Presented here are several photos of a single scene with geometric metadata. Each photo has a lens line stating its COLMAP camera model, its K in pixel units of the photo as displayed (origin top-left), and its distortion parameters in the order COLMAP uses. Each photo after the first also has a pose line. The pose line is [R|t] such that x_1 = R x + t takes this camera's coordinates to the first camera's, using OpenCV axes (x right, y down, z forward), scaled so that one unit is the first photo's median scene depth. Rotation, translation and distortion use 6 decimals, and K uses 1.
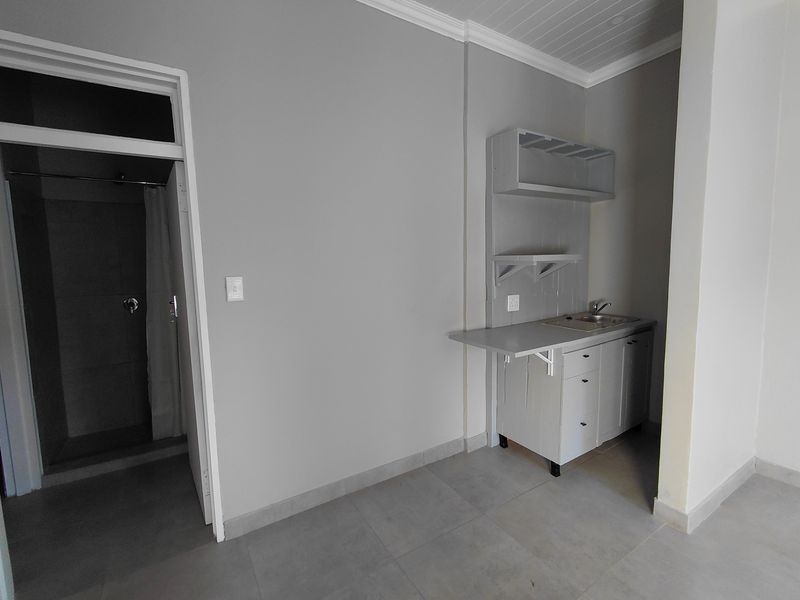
lens RADIAL K [[374.3, 0, 399.5], [0, 374.3, 292.8], [0, 0, 1]] dist [-0.000226, -0.000300]
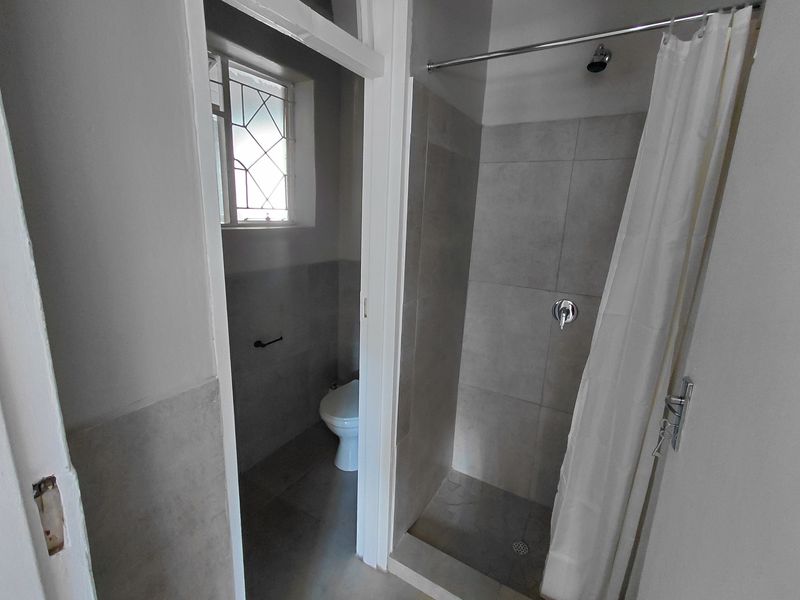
lens RADIAL K [[367.1, 0, 400.0], [0, 367.1, 300.0], [0, 0, 1]] dist [0.001752, 0.000071]
pose [[0.480386, 0.239003, -0.843864, -0.414175], [-0.128681, 0.970949, 0.201742, -0.070903], [0.867566, 0.011676, 0.497185, 0.565325]]
